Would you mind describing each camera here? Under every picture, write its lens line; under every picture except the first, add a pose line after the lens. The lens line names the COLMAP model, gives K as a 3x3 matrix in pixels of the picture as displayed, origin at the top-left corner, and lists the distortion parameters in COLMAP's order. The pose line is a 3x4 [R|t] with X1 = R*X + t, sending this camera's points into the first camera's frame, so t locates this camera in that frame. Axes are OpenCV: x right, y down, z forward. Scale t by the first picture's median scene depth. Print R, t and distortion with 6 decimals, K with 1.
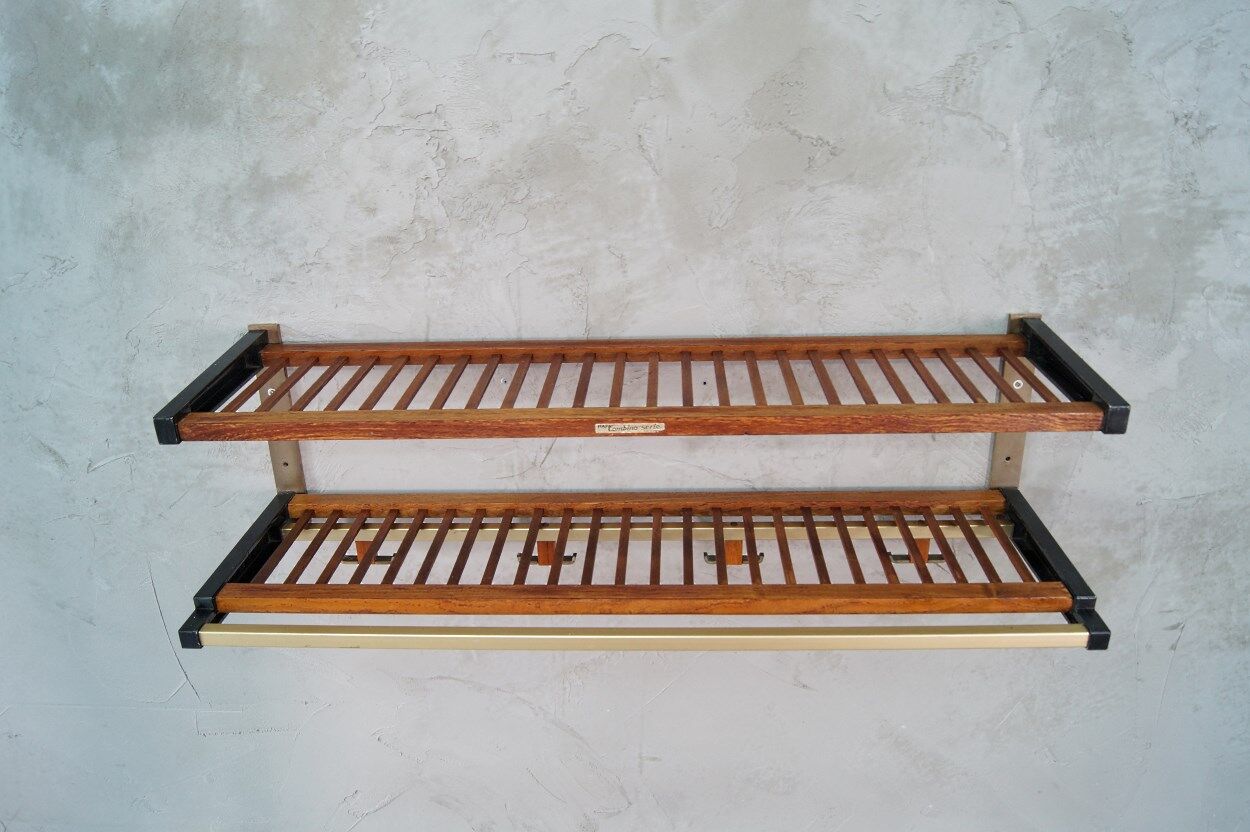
lens RADIAL K [[976.6, 0, 634.2], [0, 976.6, 417.7], [0, 0, 1]] dist [-0.088083, 0.016575]
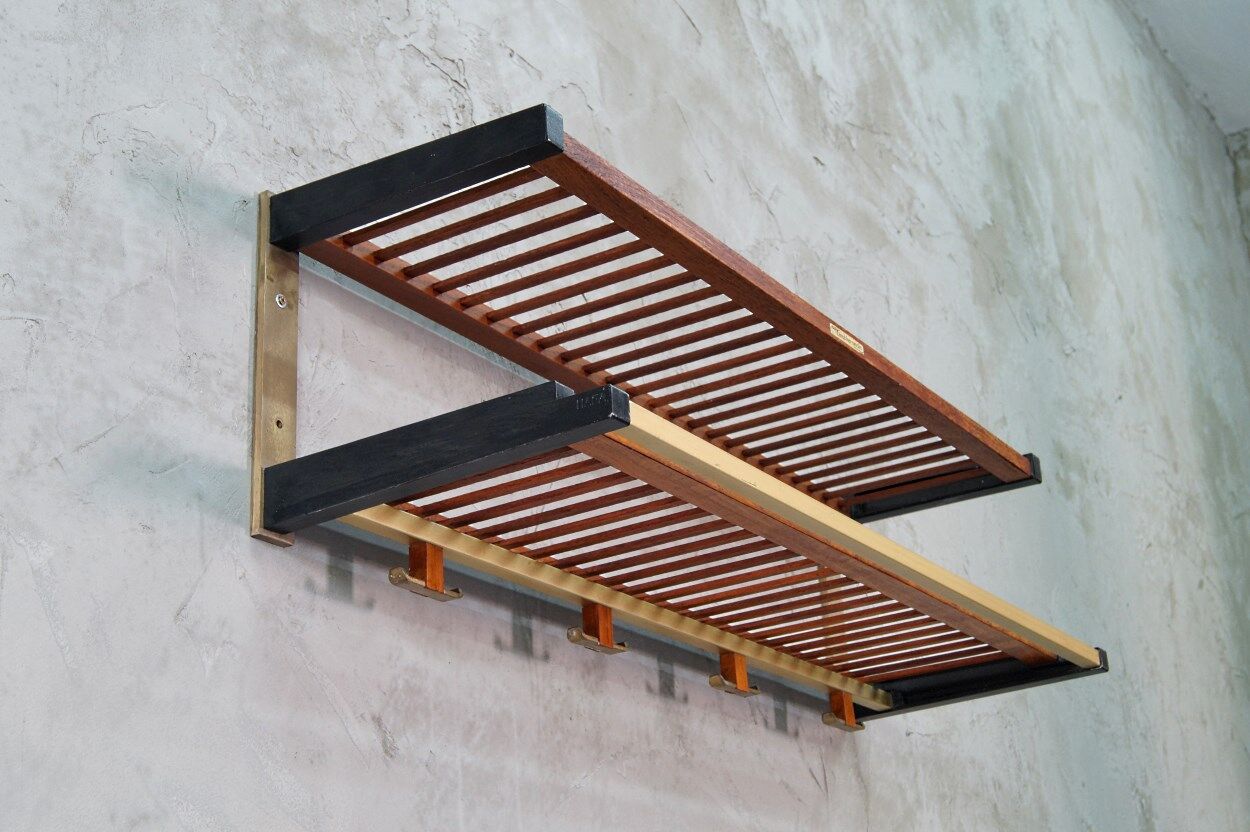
lens RADIAL K [[1833.4, 0, 625.0], [0, 1833.4, 416.0], [0, 0, 1]] dist [-0.025340, -0.078031]
pose [[0.511060, 0.311092, 0.801274, -1.238604], [0.360869, 0.768415, -0.528500, 0.759095], [-0.780123, 0.559249, 0.280443, 0.592549]]
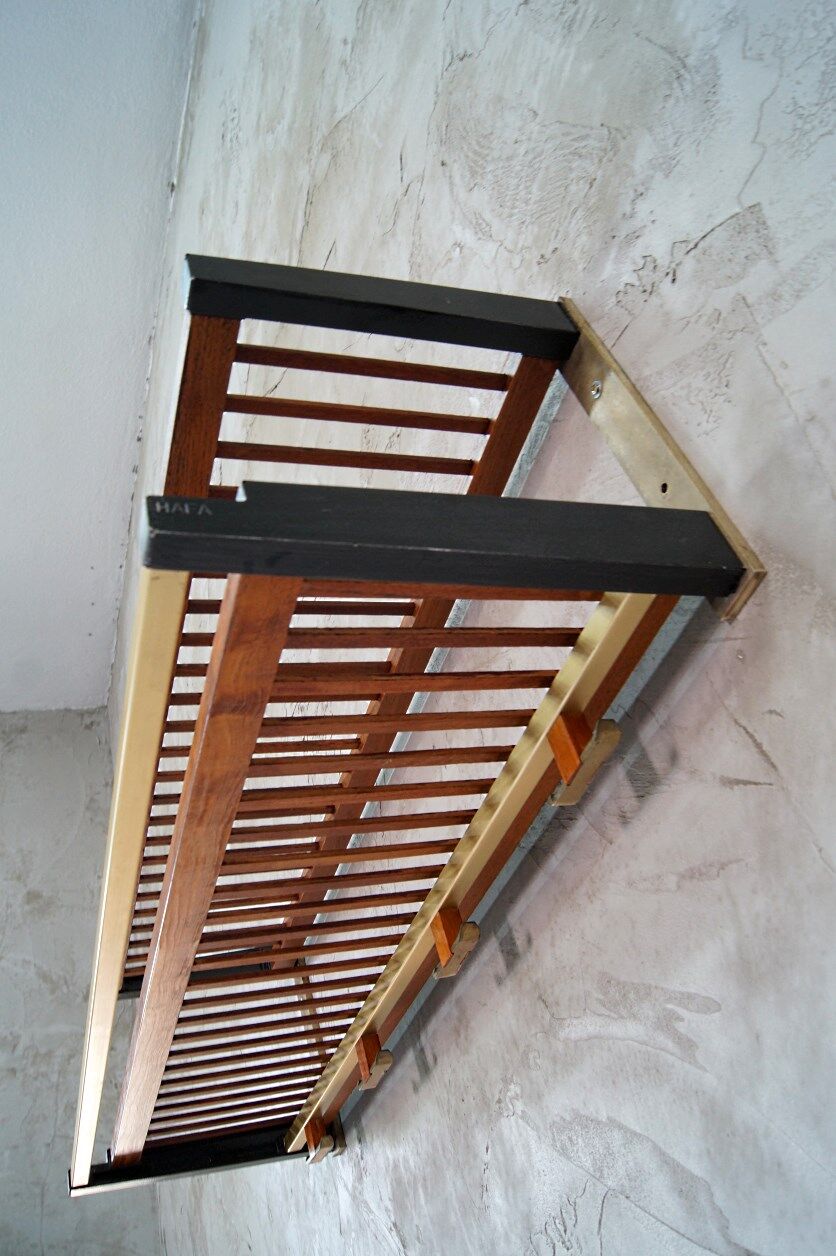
lens RADIAL K [[981.3, 0, 419.2], [0, 981.3, 637.5], [0, 0, 1]] dist [-0.088083, 0.016575]
pose [[0.326962, -0.664121, -0.672339, 0.658442], [-0.097330, 0.683994, -0.722966, 0.471237], [0.940012, 0.301821, 0.159001, 0.895082]]
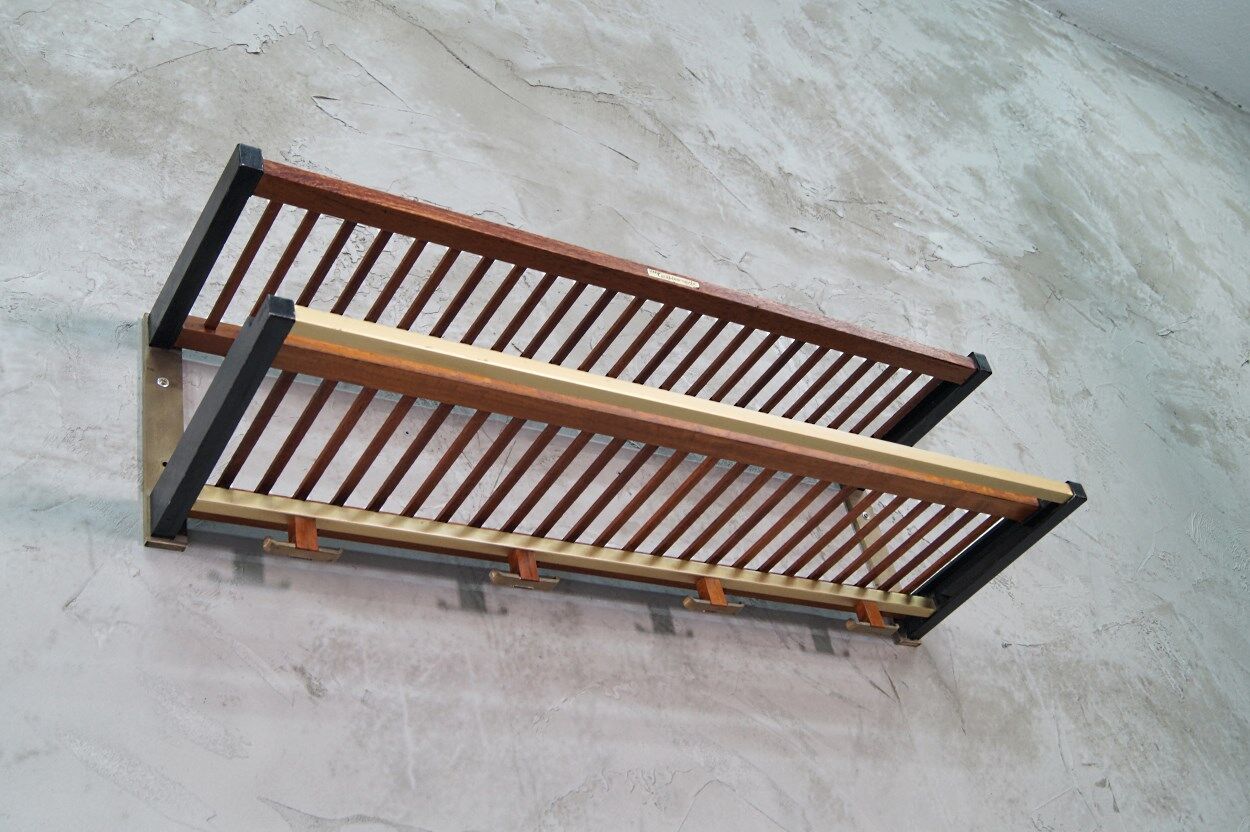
lens RADIAL K [[1437.6, 0, 625.0], [0, 1437.6, 416.0], [0, 0, 1]] dist [-0.048939, -0.011952]
pose [[0.817033, 0.219363, 0.533233, -0.727519], [0.377509, 0.495514, -0.782274, 1.102074], [-0.435826, 0.840444, 0.322040, 0.524356]]
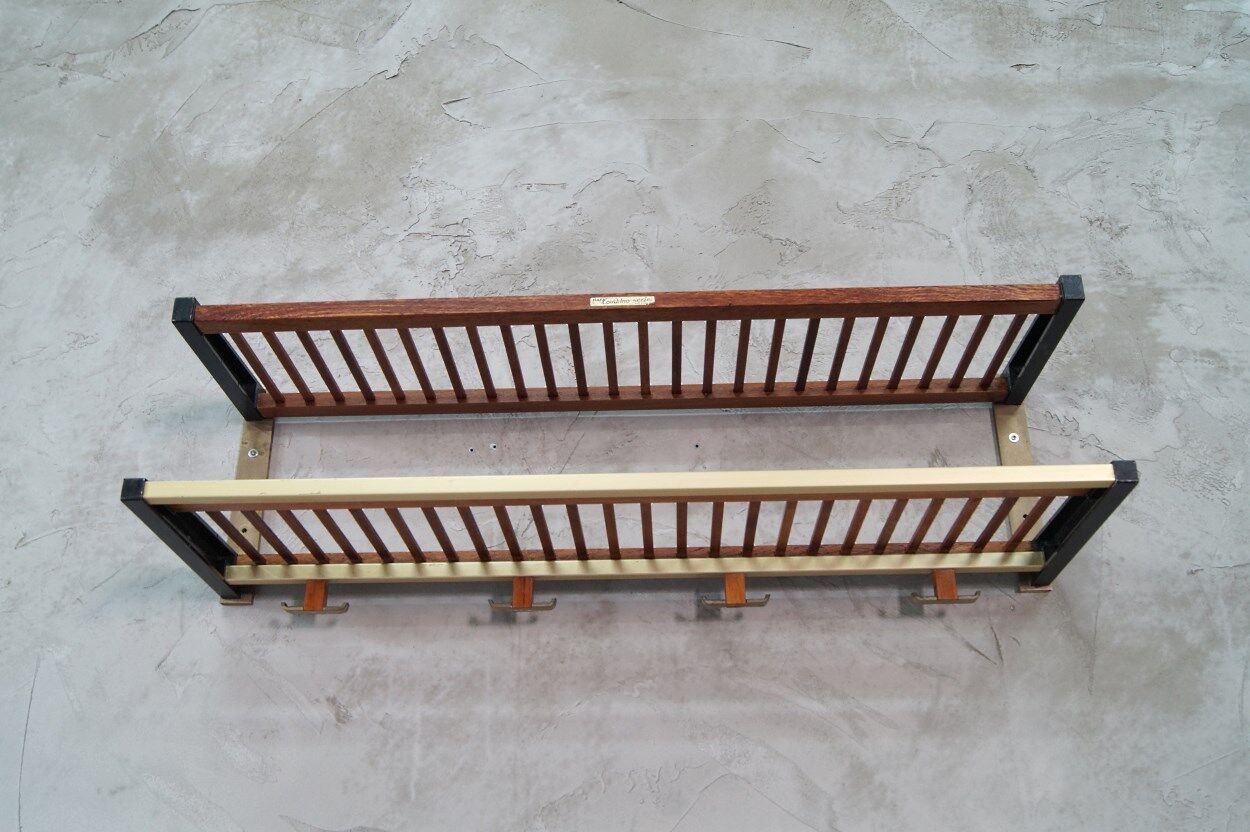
lens RADIAL K [[1225.1, 0, 625.0], [0, 1225.1, 416.0], [0, 0, 1]] dist [-0.064431, 0.007076]
pose [[0.999840, 0.017529, -0.003574, 0.003514], [-0.014606, 0.684512, -0.728855, 0.896570], [-0.010330, 0.728790, 0.684659, 0.137776]]
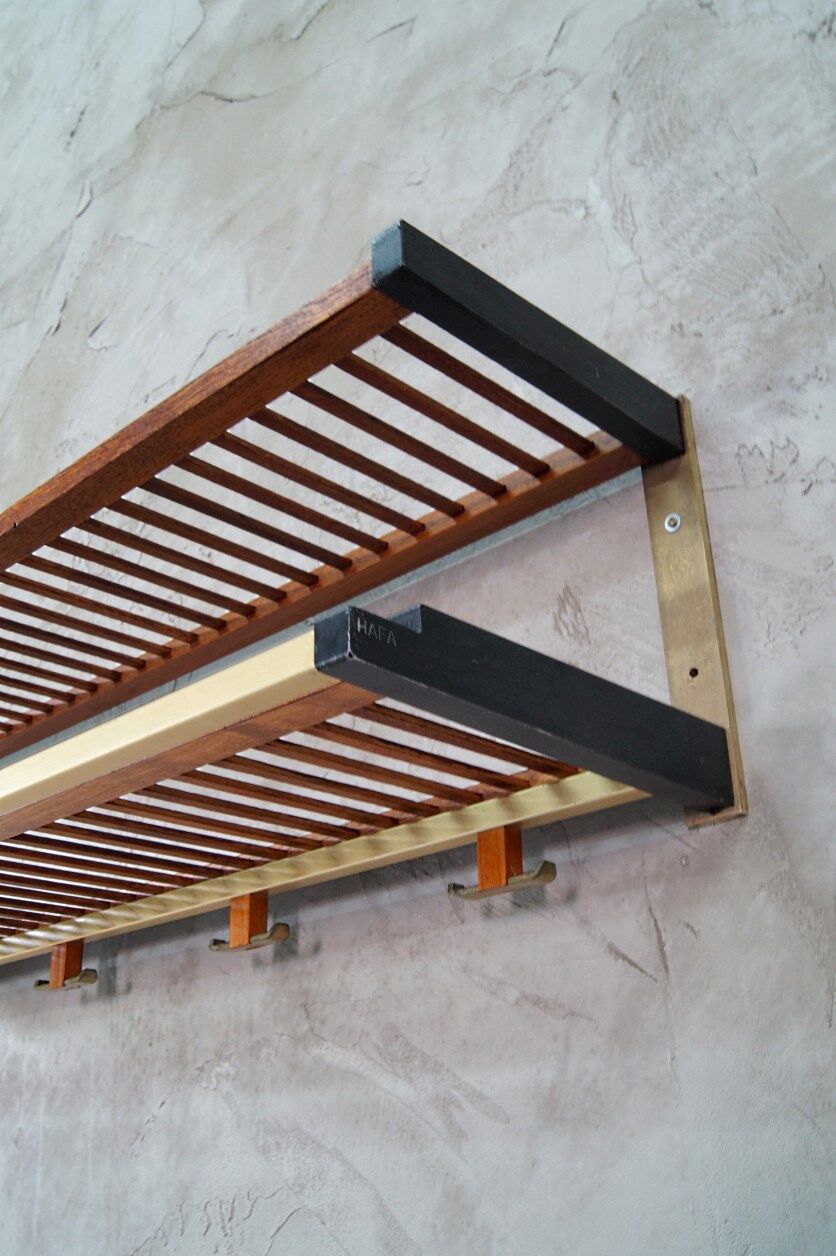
lens RADIAL K [[1286.0, 0, 418.0], [0, 1286.0, 628.0], [0, 0, 1]] dist [-0.063237, 0.001050]
pose [[0.750135, -0.268928, -0.604131, 0.717630], [-0.230308, 0.750131, -0.619888, 0.476741], [0.619883, 0.604137, 0.500764, 0.630625]]
